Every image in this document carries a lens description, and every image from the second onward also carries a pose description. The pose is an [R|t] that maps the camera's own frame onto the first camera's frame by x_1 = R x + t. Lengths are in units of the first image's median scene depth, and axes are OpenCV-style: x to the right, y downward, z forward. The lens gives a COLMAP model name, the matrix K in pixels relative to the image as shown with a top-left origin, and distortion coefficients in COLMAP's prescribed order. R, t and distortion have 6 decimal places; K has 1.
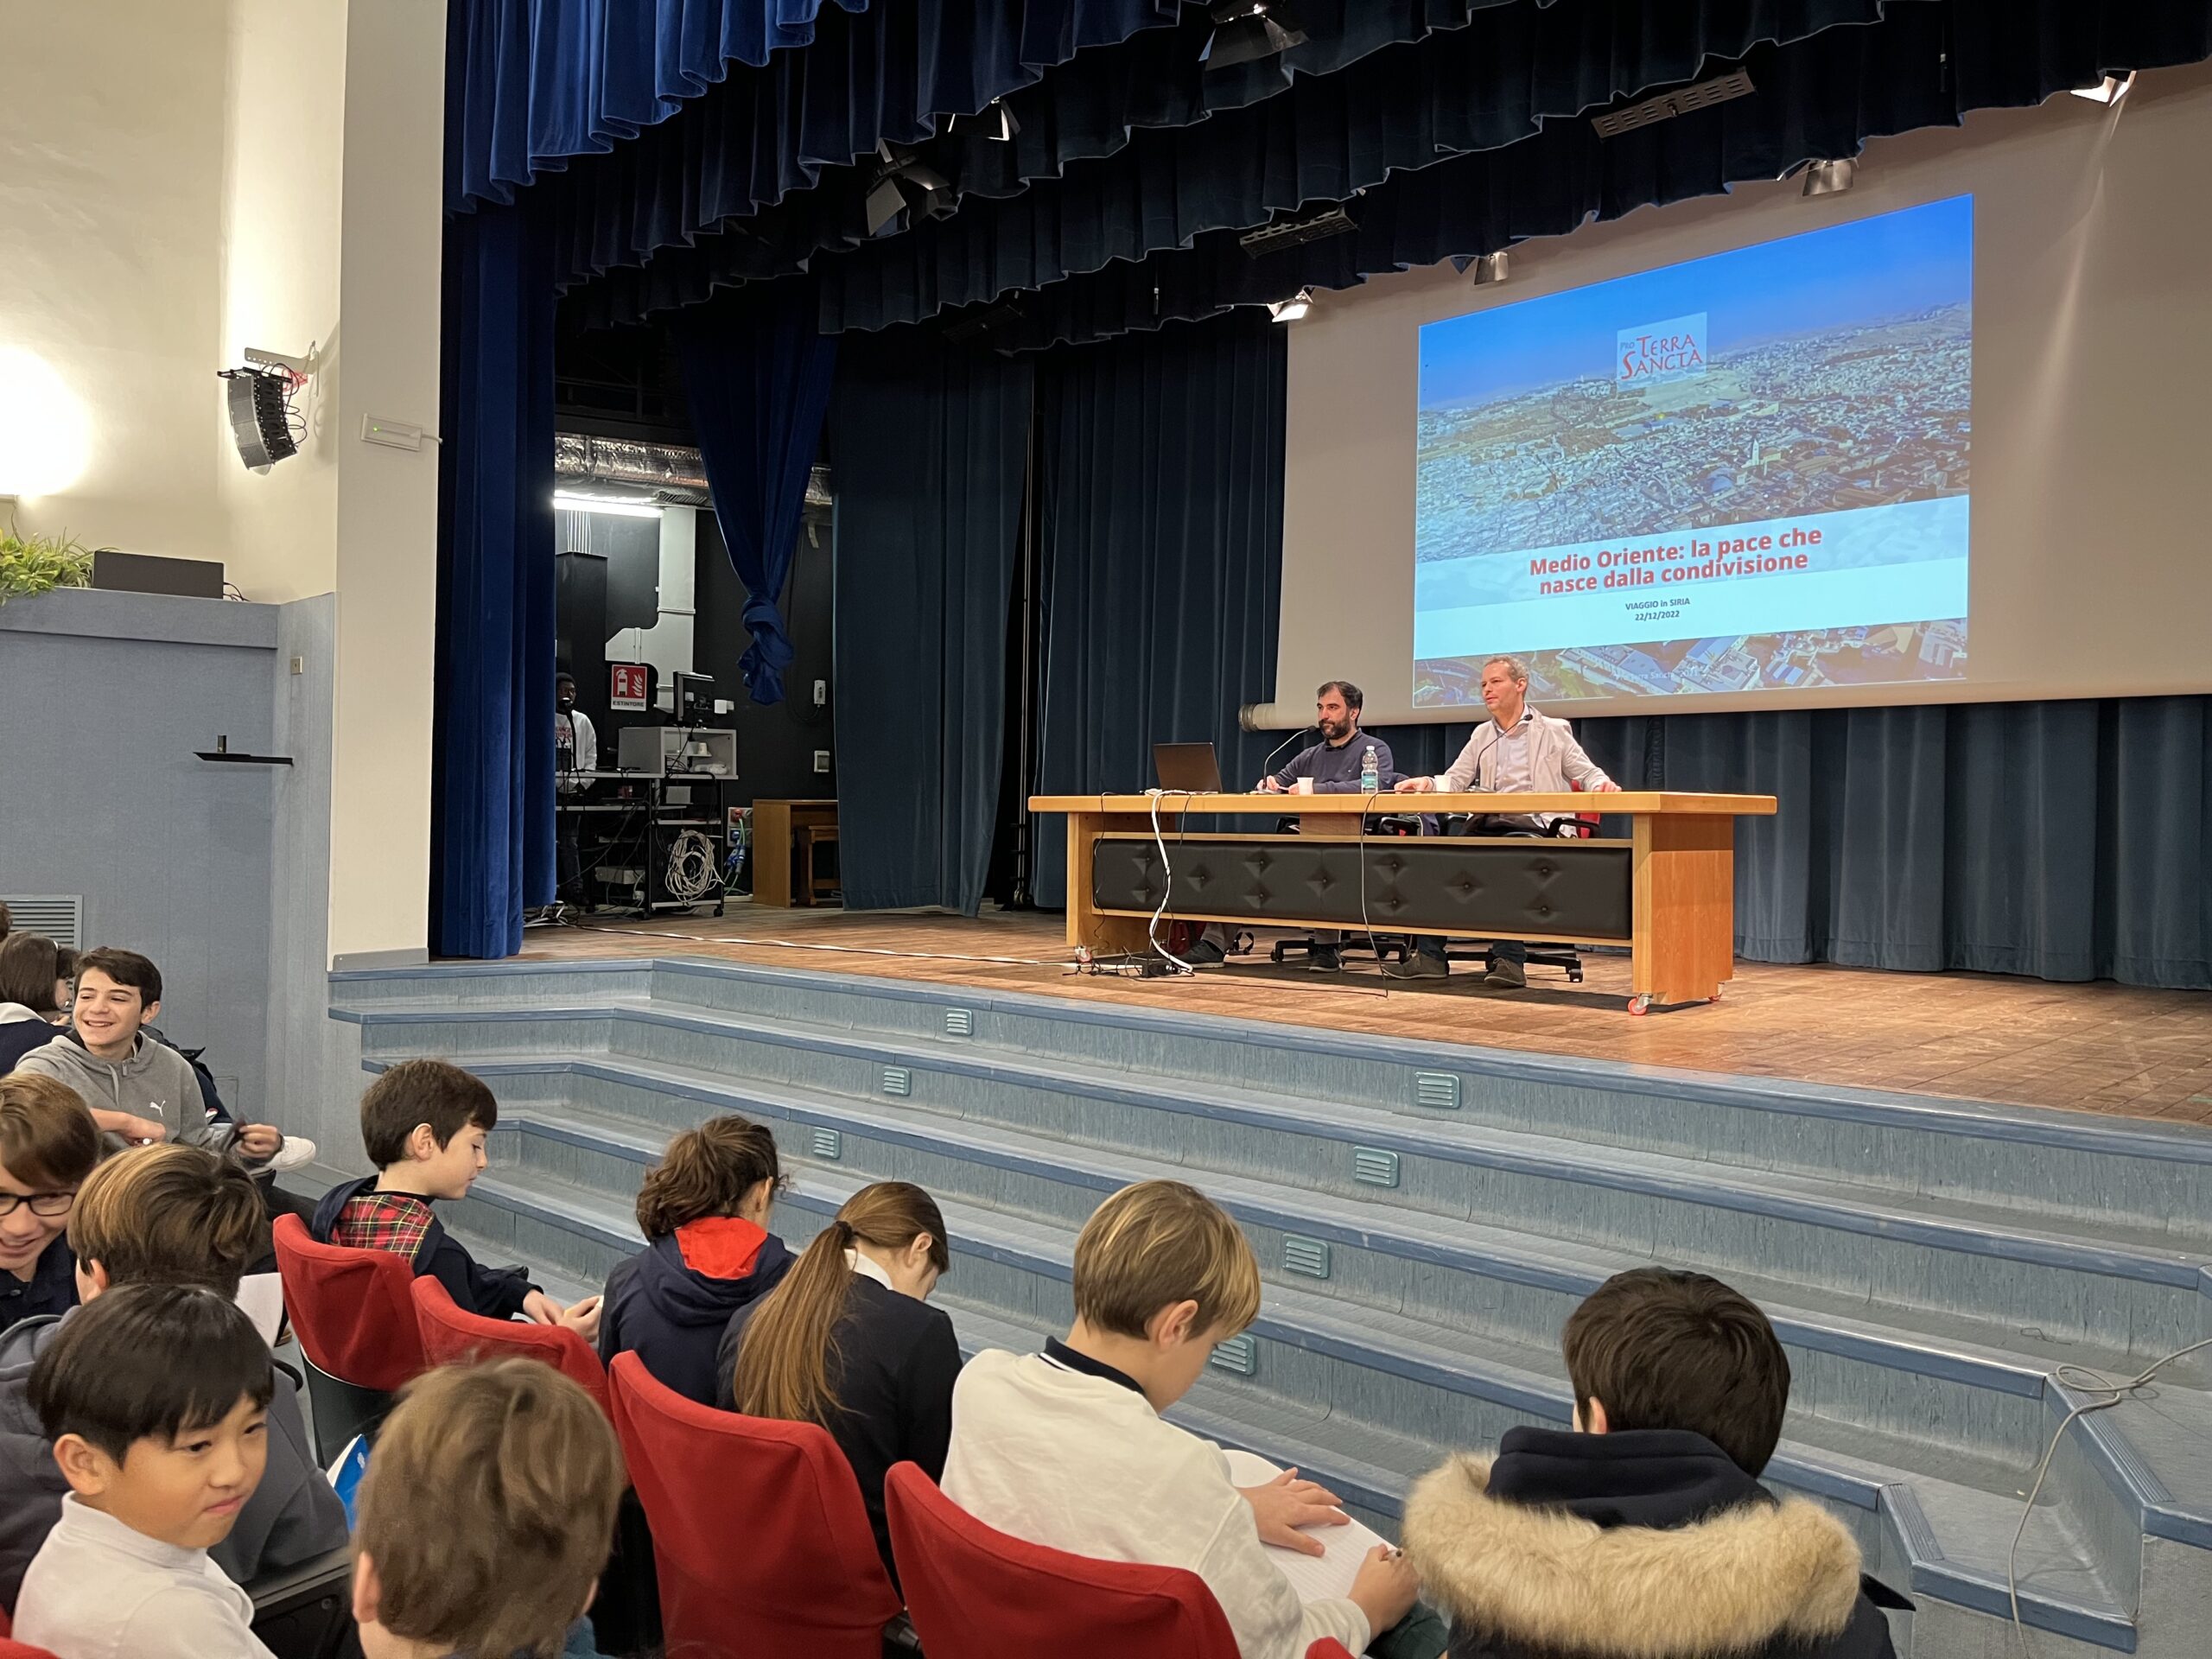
lens RADIAL K [[1678.3, 0, 1104.8], [0, 1678.3, 829.7], [0, 0, 1]] dist [-0.036793, -0.002176]
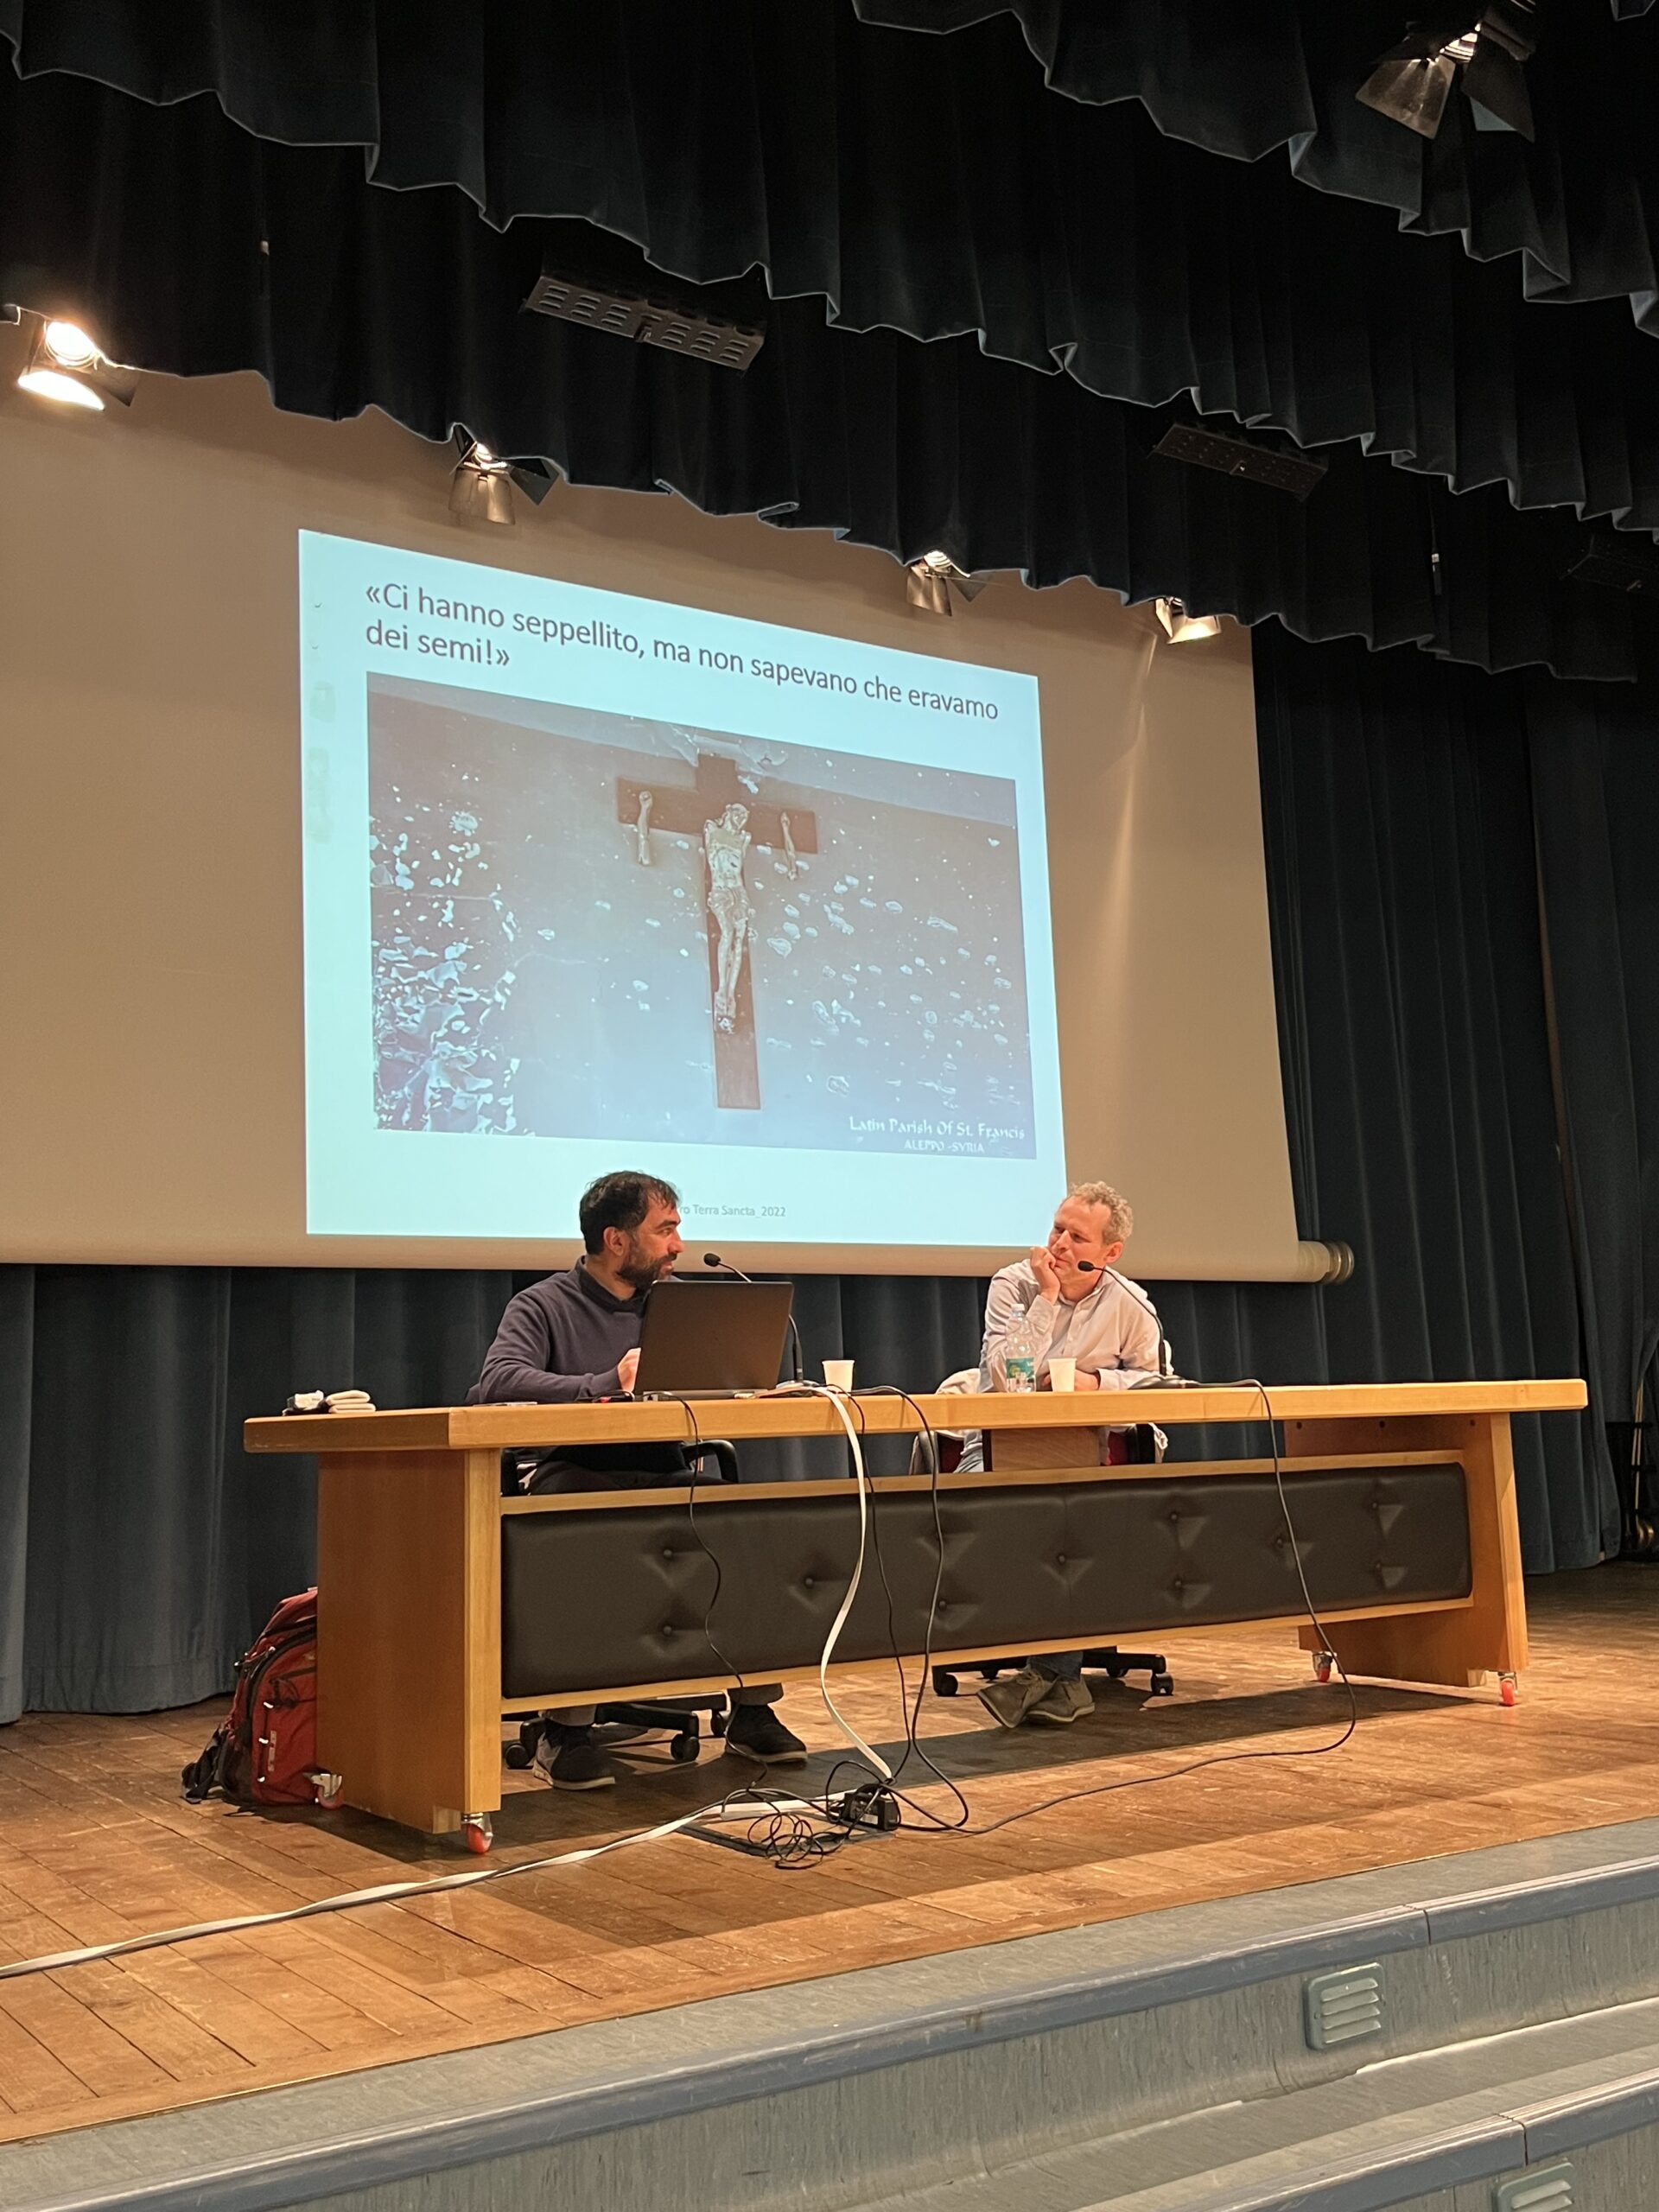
lens RADIAL K [[2183.6, 0, 830.9], [0, 2183.6, 1099.0], [0, 0, 1]] dist [-0.001871, 0.016774]
pose [[0.236089, 0.135677, 0.962213, -0.545252], [0.038255, 0.988139, -0.148719, -0.013358], [-0.970978, 0.071920, 0.228098, 0.901938]]
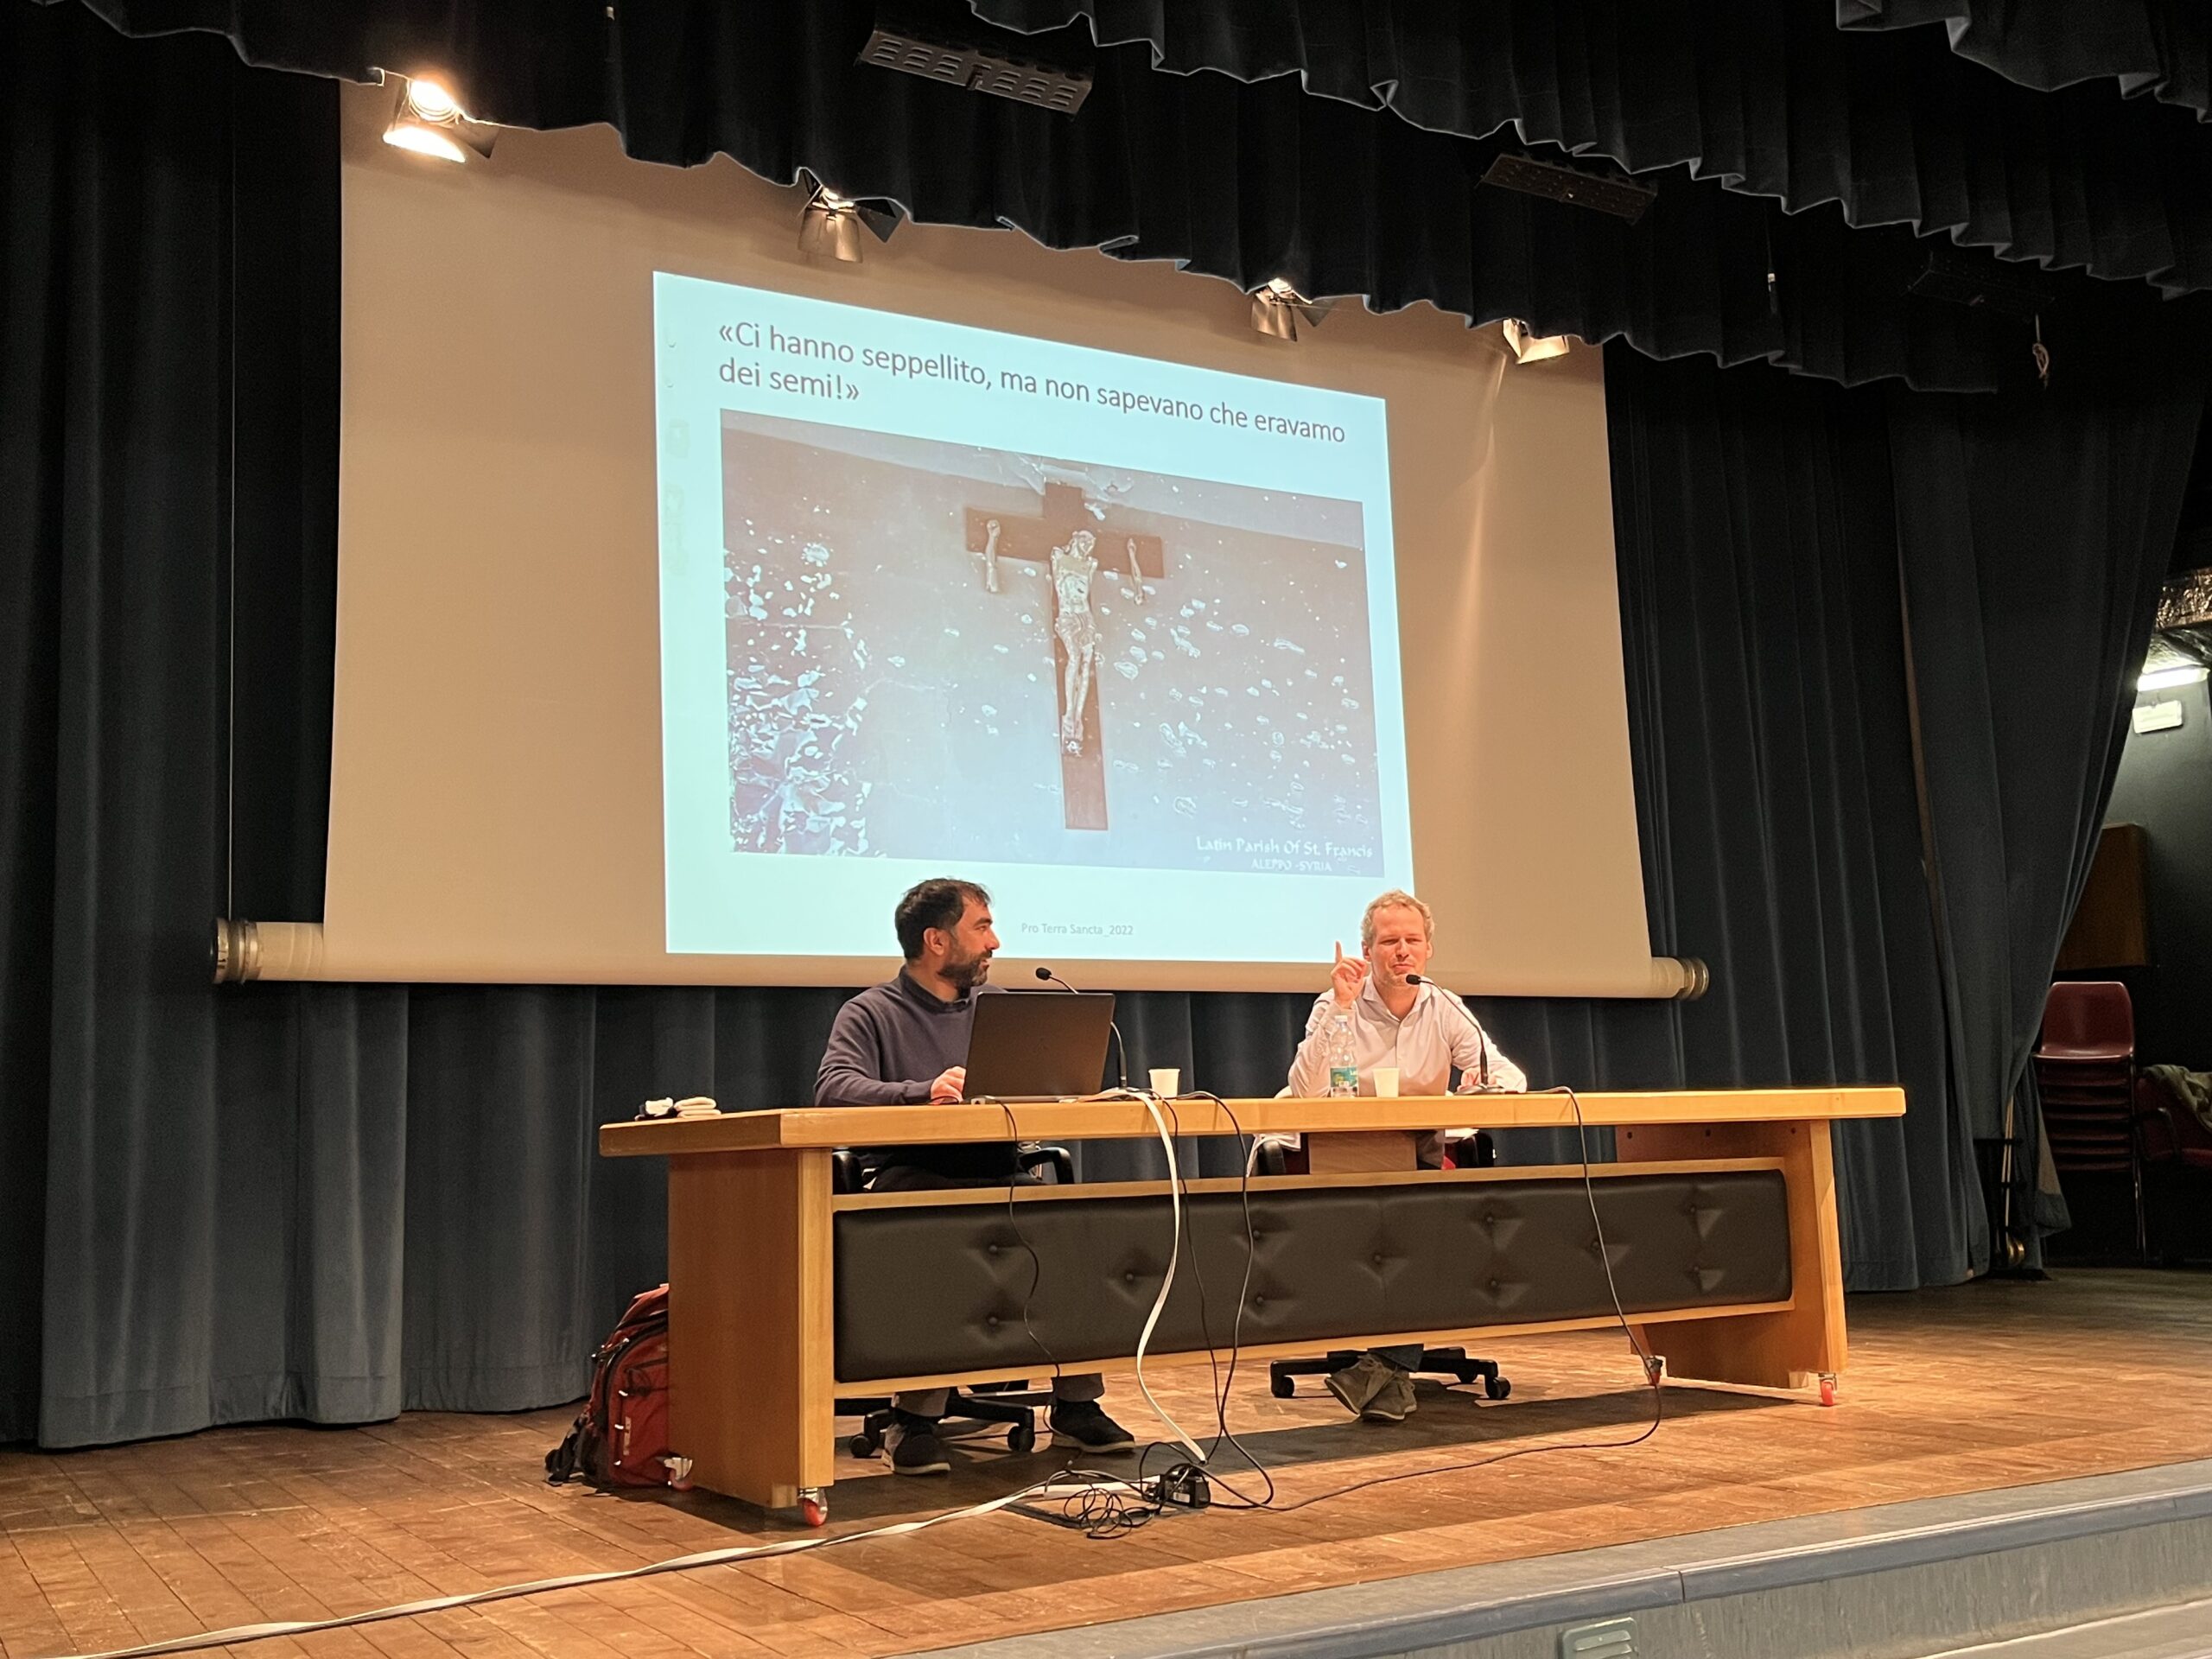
lens RADIAL K [[2182.8, 0, 1103.0], [0, 2182.8, 837.1], [0, 0, 1]] dist [0.001737, -0.011787]
pose [[0.279374, 0.126291, 0.951841, -0.575498], [0.039681, 0.988947, -0.142861, -0.006659], [-0.959362, 0.077682, 0.271275, 0.876133]]
